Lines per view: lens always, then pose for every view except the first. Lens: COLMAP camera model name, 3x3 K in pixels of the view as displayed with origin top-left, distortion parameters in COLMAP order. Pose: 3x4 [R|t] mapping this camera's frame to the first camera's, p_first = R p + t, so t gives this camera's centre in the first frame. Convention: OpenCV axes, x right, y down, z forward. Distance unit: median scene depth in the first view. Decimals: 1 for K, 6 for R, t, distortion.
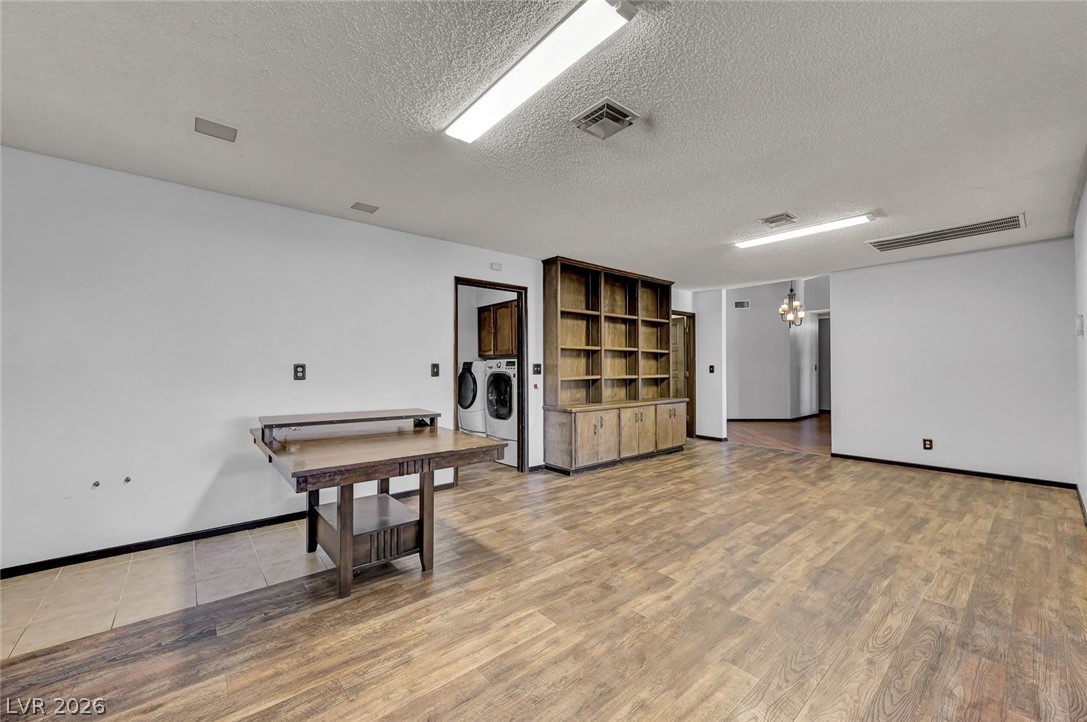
lens RADIAL K [[425.9, 0, 545.5], [0, 425.9, 364.7], [0, 0, 1]] dist [-0.001109, 0.000112]
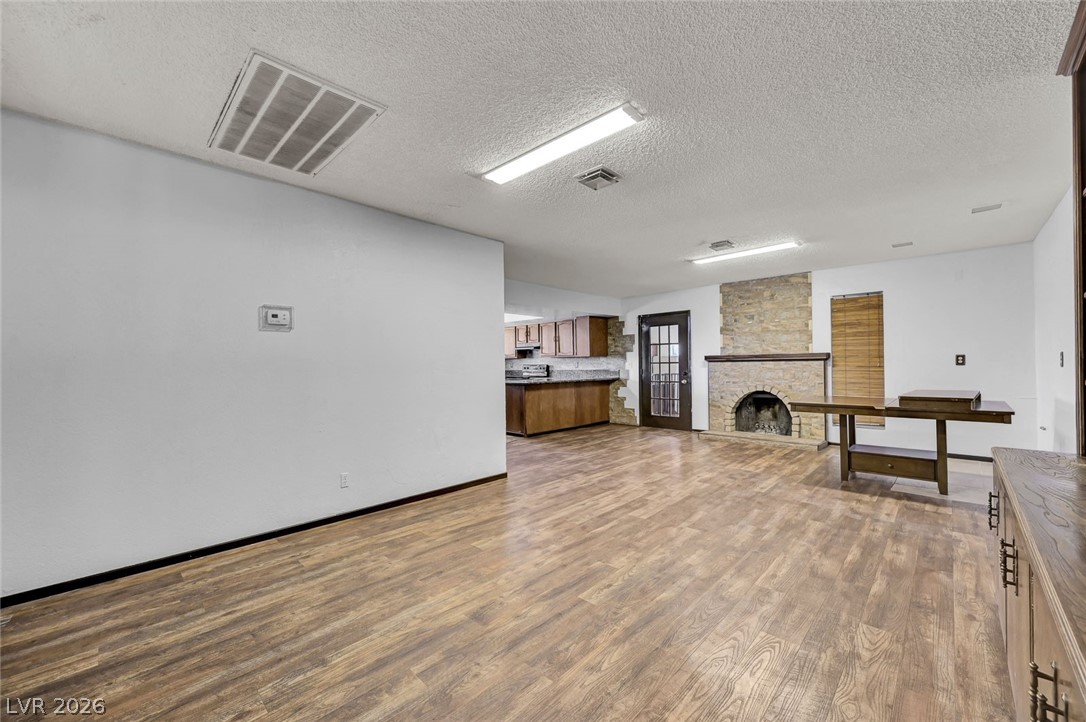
lens RADIAL K [[425.5, 0, 545.0], [0, 425.5, 364.7], [0, 0, 1]] dist [-0.001109, 0.000112]
pose [[-0.995014, 0.013670, -0.098793, 0.740984], [0.014672, 0.999848, -0.009416, 0.020414], [0.098649, -0.010819, -0.995063, 1.810957]]
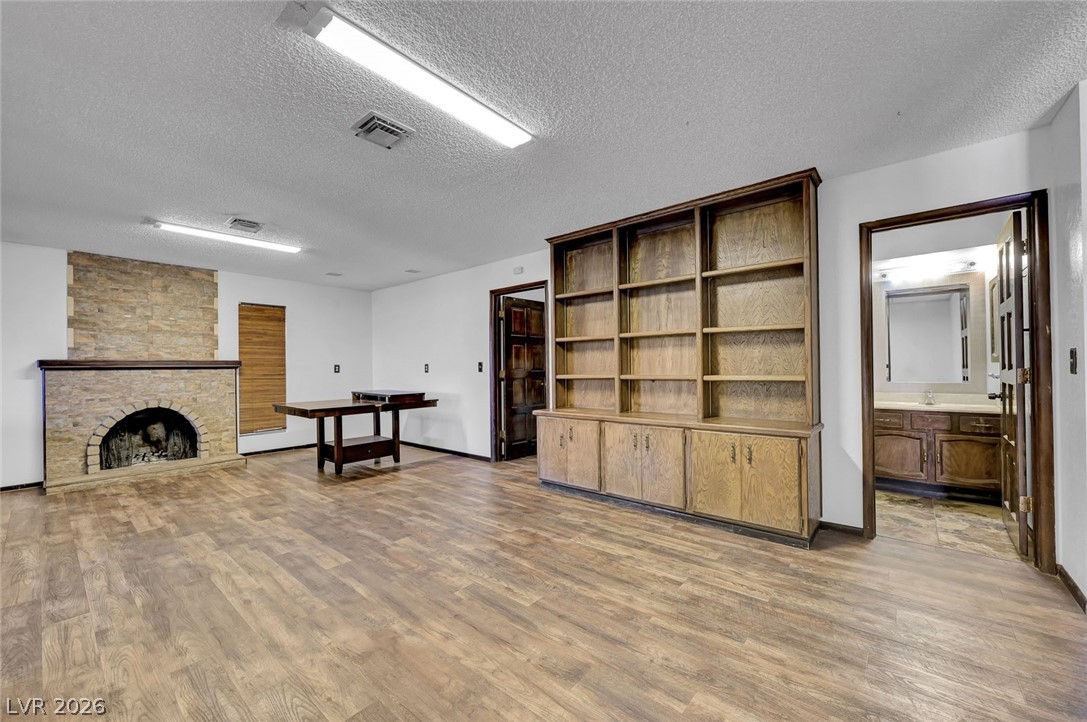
lens RADIAL K [[425.9, 0, 545.5], [0, 425.9, 364.7], [0, 0, 1]] dist [-0.001109, 0.000112]
pose [[0.161943, -0.004415, -0.986790, 1.225233], [0.018329, 0.999831, -0.001466, 0.012970], [0.986630, -0.017849, 0.161996, 1.144435]]
